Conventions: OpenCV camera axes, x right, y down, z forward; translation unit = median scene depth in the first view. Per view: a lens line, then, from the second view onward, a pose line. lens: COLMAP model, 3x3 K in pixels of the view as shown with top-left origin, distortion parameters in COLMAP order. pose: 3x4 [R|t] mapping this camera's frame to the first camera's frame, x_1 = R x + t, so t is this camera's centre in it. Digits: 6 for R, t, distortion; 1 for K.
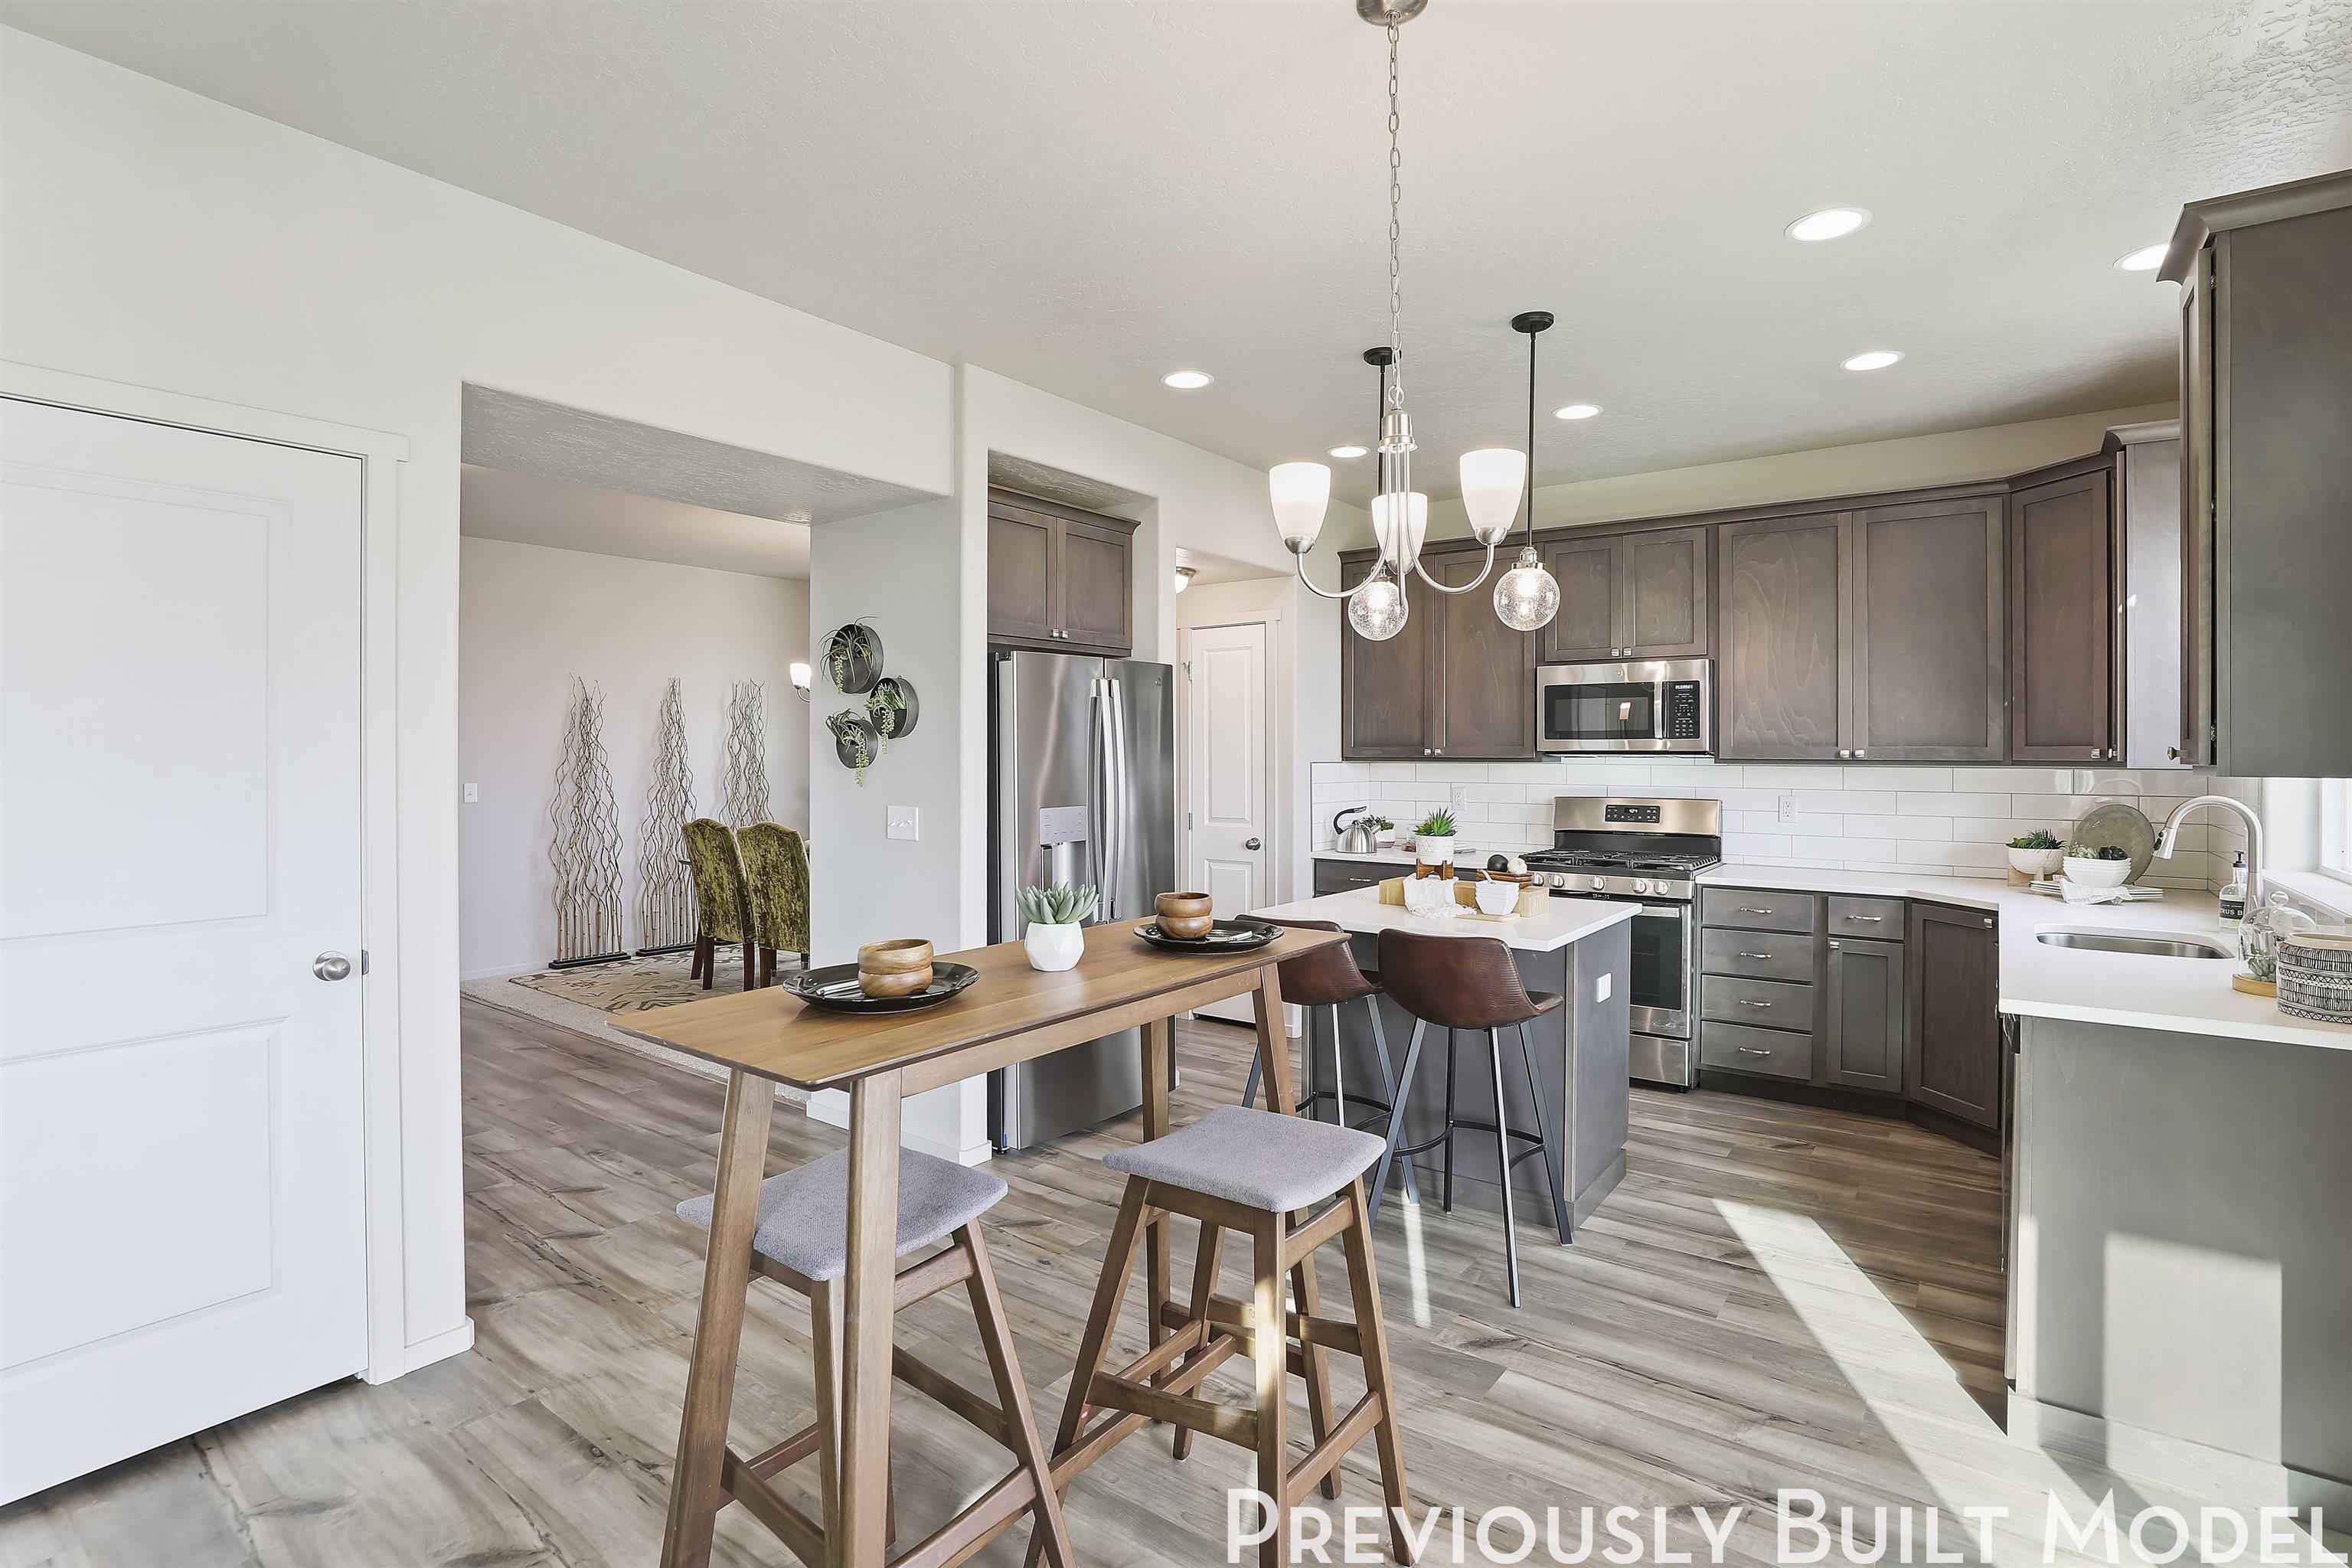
lens RADIAL K [[1116.5, 0, 1174.5], [0, 1116.5, 774.2], [0, 0, 1]] dist [-0.020506, -0.000147]
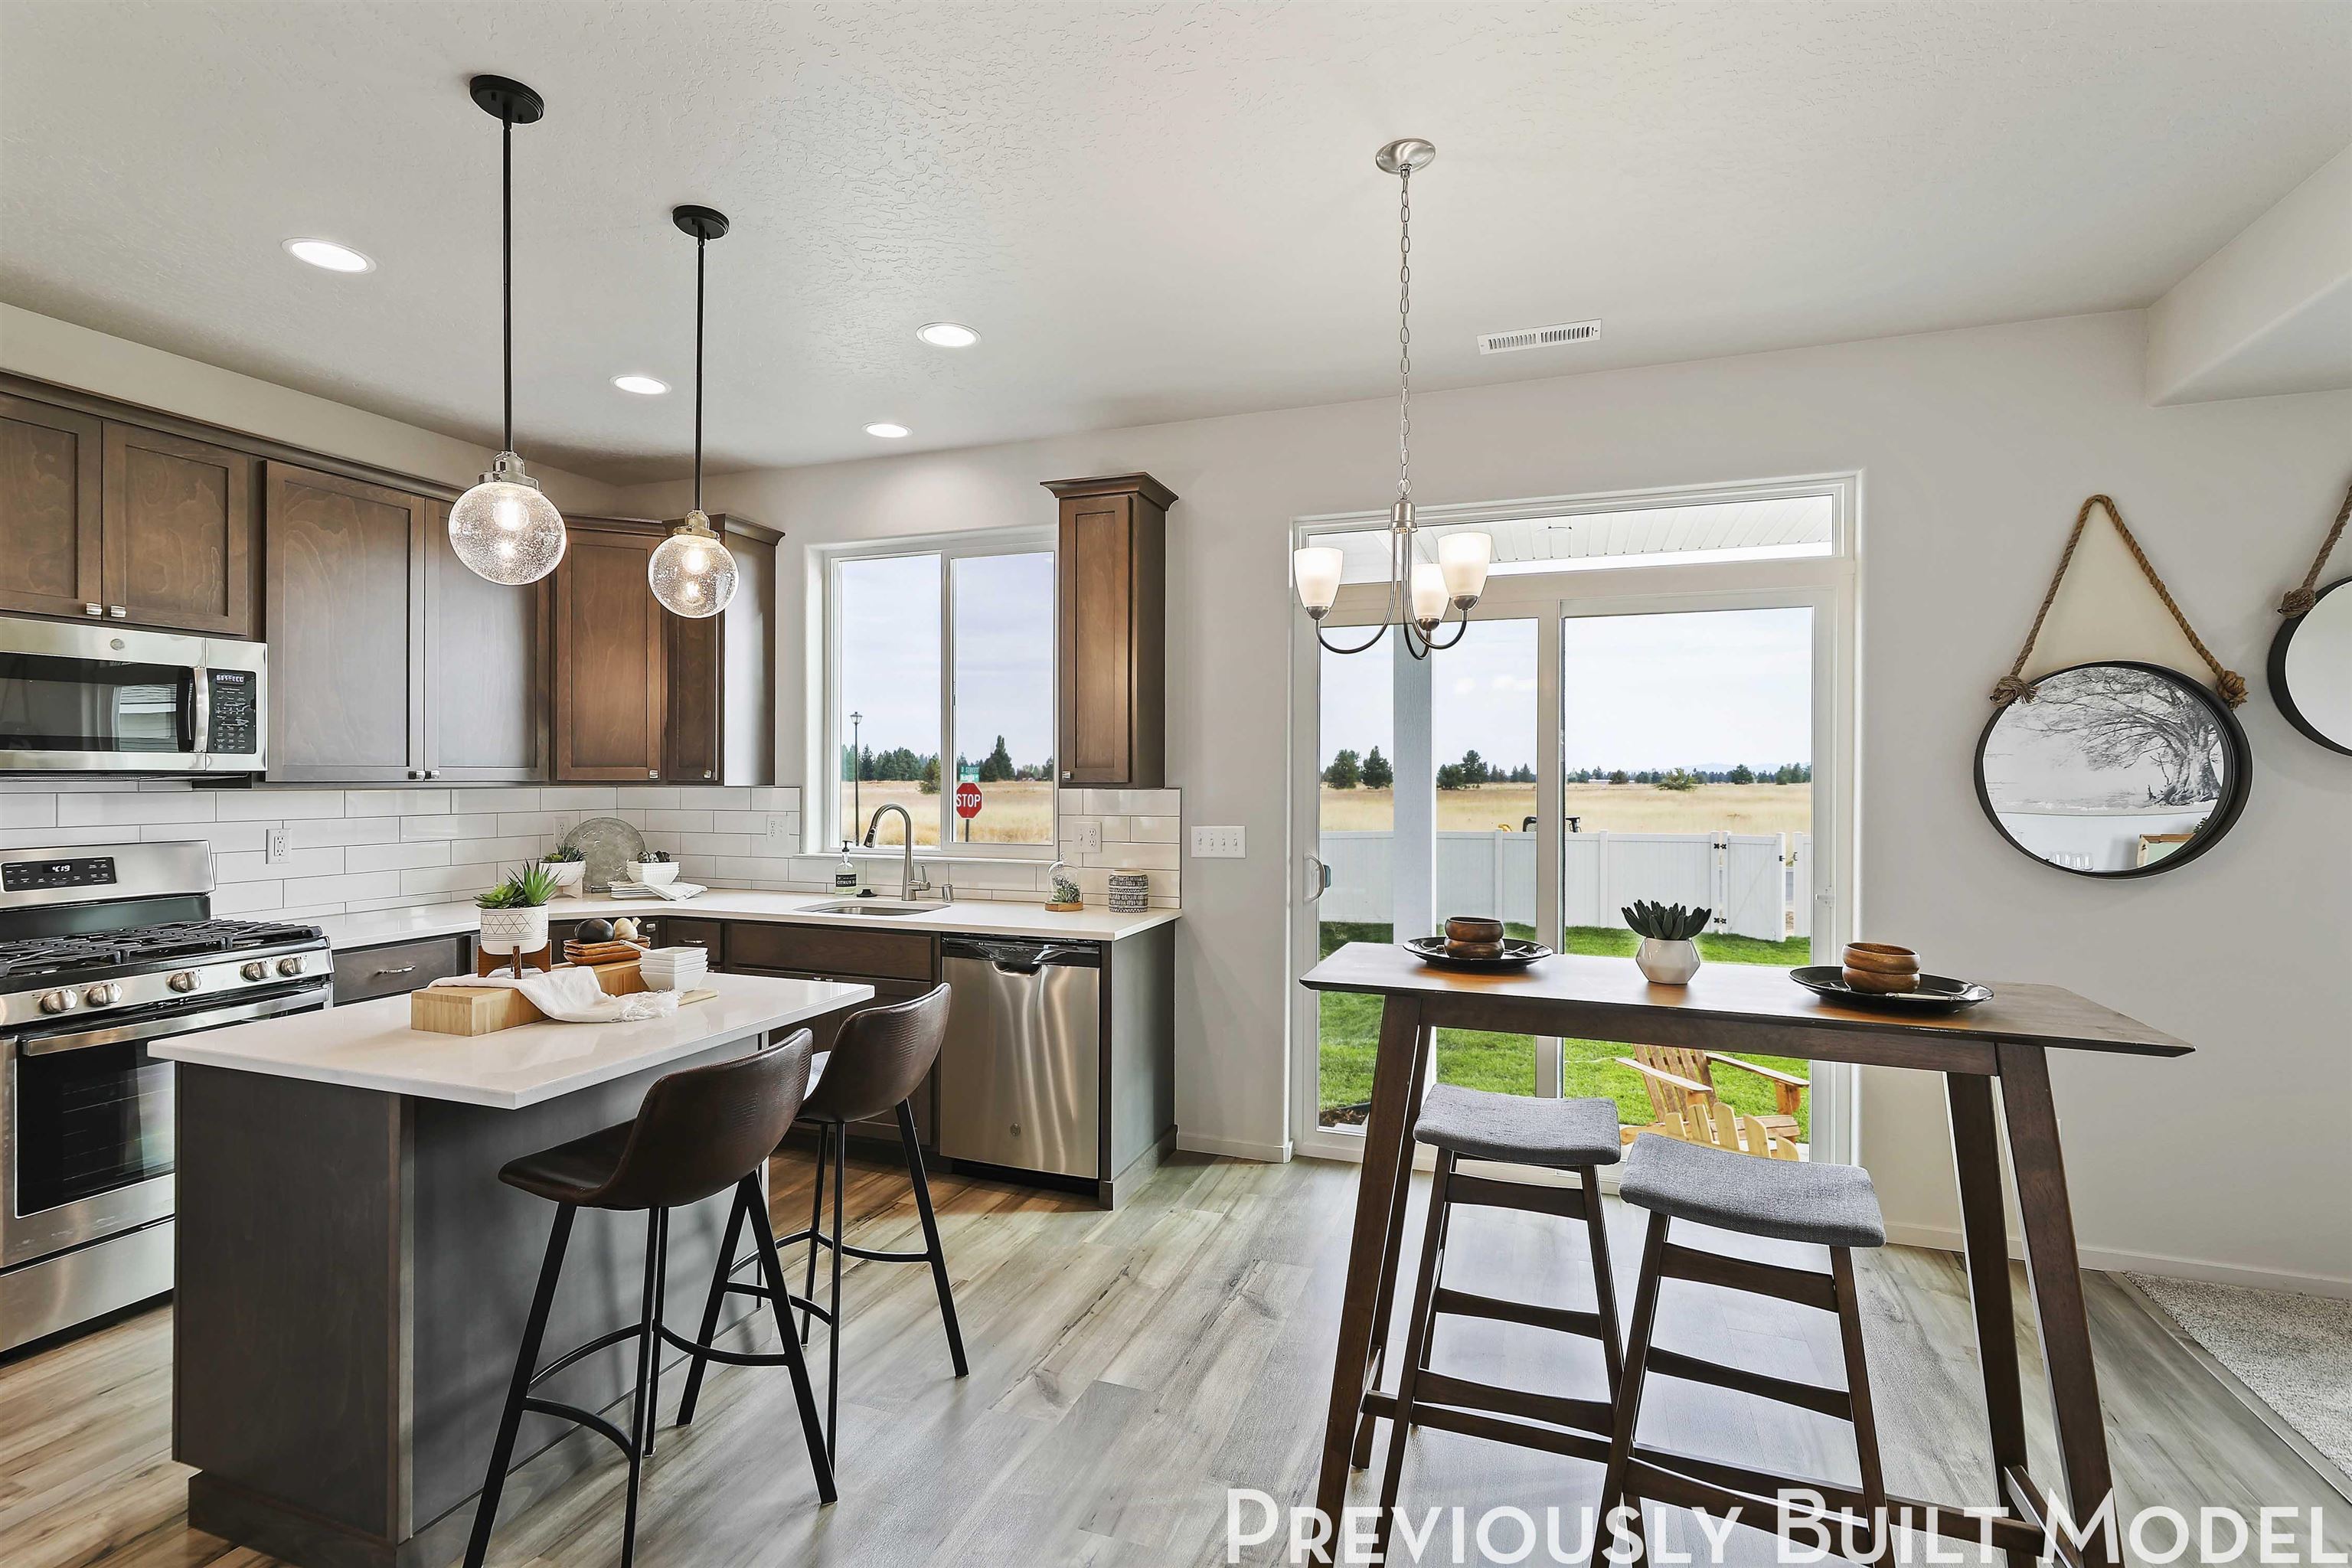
lens RADIAL K [[1116.5, 0, 1168.7], [0, 1116.5, 774.4], [0, 0, 1]] dist [-0.020506, -0.000147]
pose [[-0.287129, -0.002180, 0.957889, -0.426639], [0.016161, 0.999844, 0.007119, -0.016346], [-0.957755, 0.017525, -0.287049, 0.746792]]
